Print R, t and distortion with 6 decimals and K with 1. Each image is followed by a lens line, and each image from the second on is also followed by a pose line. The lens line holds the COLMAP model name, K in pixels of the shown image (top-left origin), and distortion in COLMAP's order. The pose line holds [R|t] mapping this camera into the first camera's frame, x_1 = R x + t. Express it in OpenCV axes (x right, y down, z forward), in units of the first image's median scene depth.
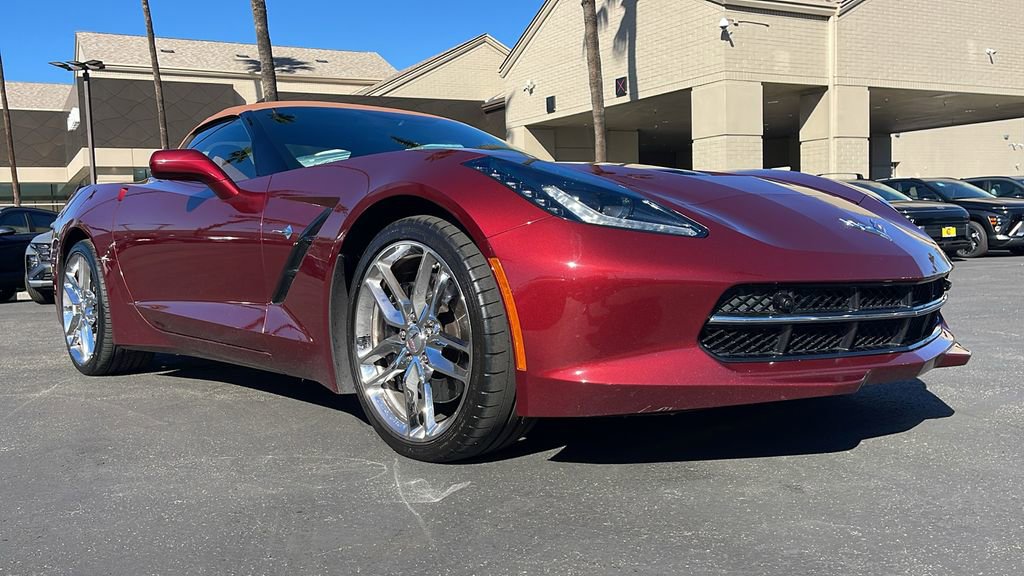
lens RADIAL K [[887.2, 0, 508.0], [0, 887.2, 287.9], [0, 0, 1]] dist [0.054613, -0.046824]
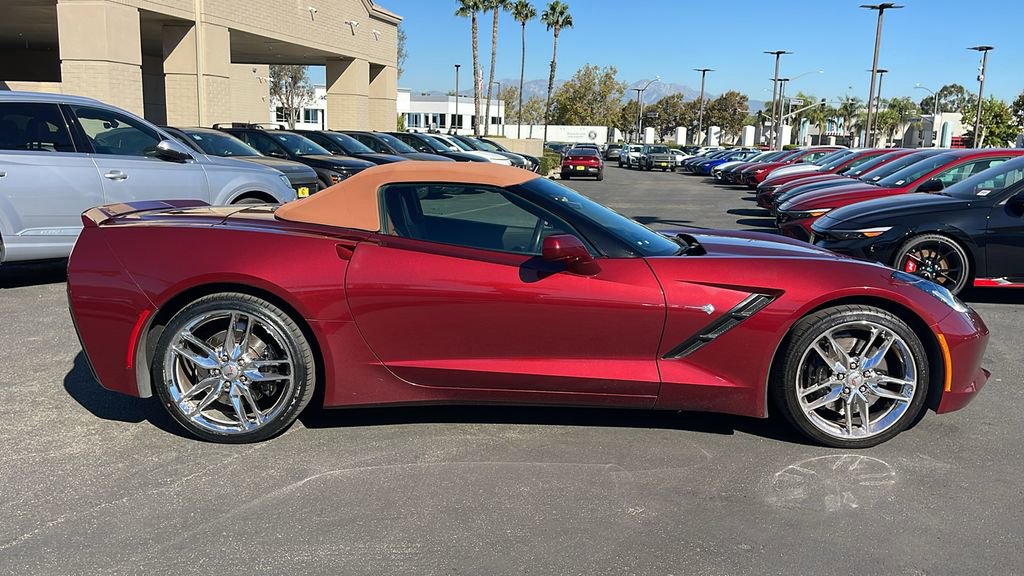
lens RADIAL K [[887.2, 0, 525.6], [0, 887.2, 295.7], [0, 0, 1]] dist [0.054613, -0.046824]
pose [[0.658343, -0.074970, 0.748975, -0.243586], [-0.006288, 0.994445, 0.105069, -0.037568], [-0.752692, -0.073881, 0.654215, 0.051454]]
